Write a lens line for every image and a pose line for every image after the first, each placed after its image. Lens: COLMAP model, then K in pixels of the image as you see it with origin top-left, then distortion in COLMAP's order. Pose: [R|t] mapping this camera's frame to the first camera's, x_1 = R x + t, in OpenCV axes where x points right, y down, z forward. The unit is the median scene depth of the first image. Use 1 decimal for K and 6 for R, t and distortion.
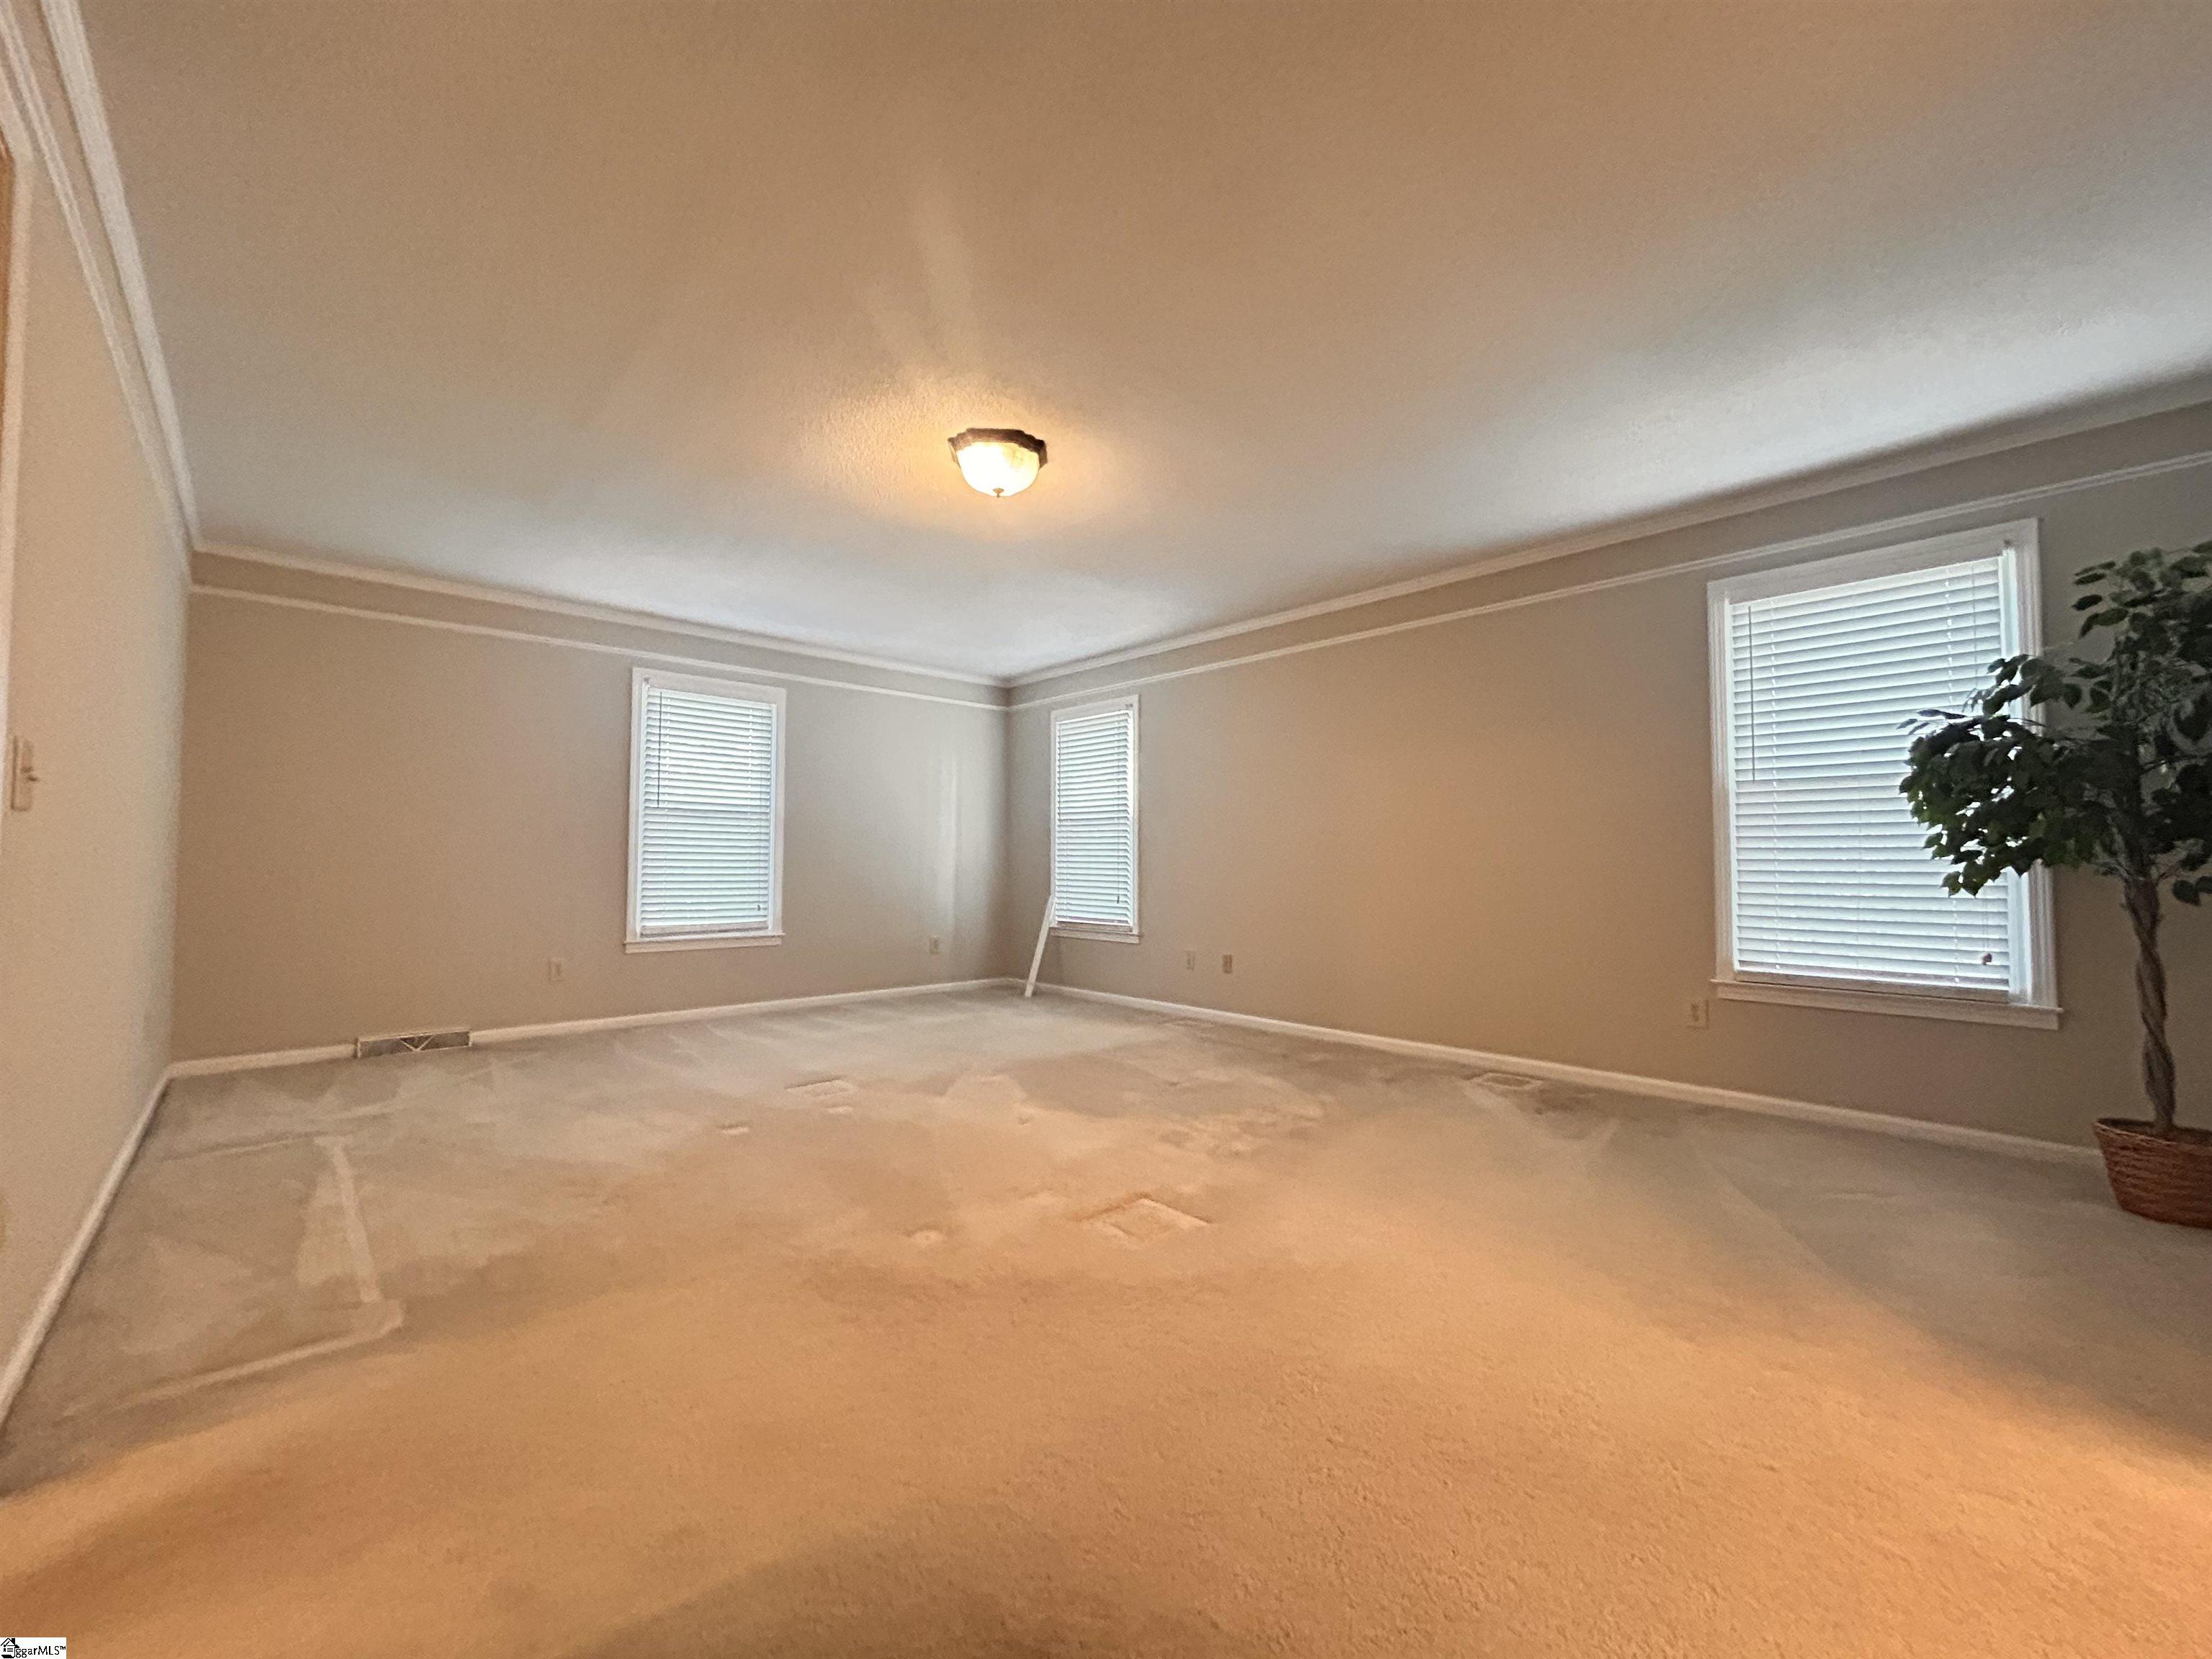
lens RADIAL K [[878.7, 0, 1109.5], [0, 878.7, 822.2], [0, 0, 1]] dist [-0.001305, -0.000939]
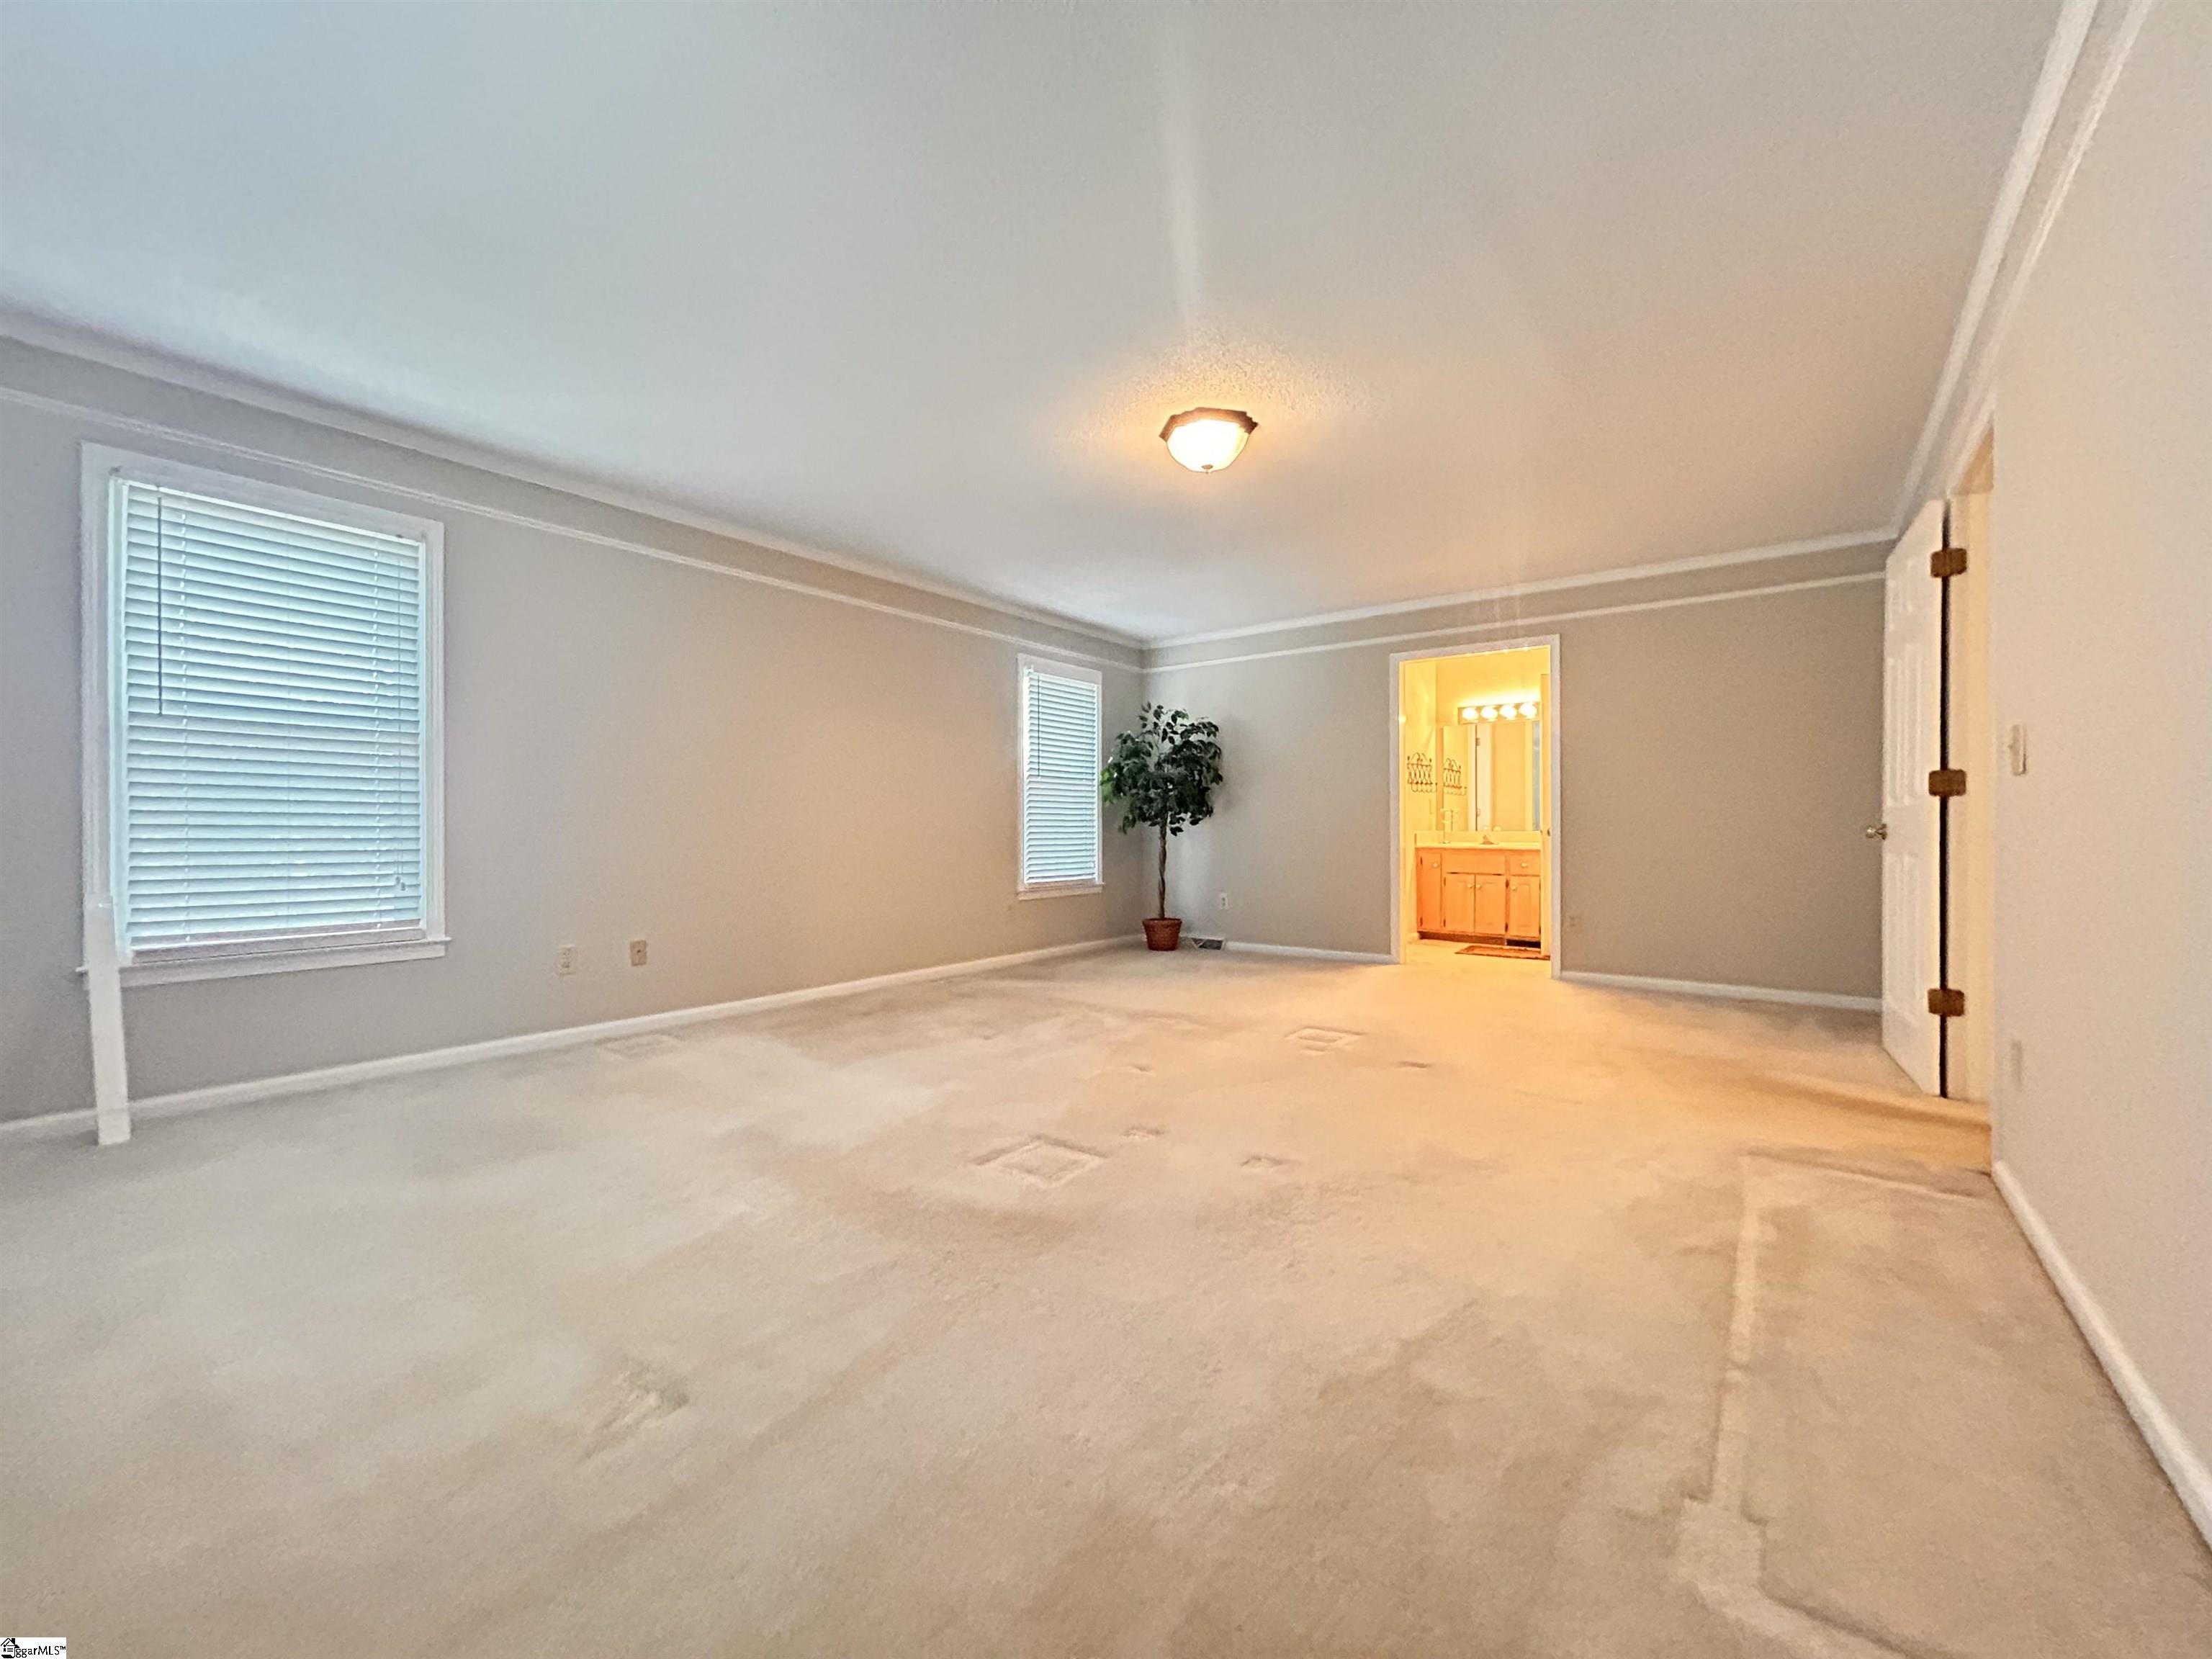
lens RADIAL K [[878.7, 0, 1094.7], [0, 878.7, 833.3], [0, 0, 1]] dist [-0.001305, -0.000939]
pose [[-0.153152, -0.013212, 0.988114, -1.019800], [-0.049185, 0.998773, 0.005731, 0.054162], [-0.986978, -0.047723, -0.153614, 1.122339]]
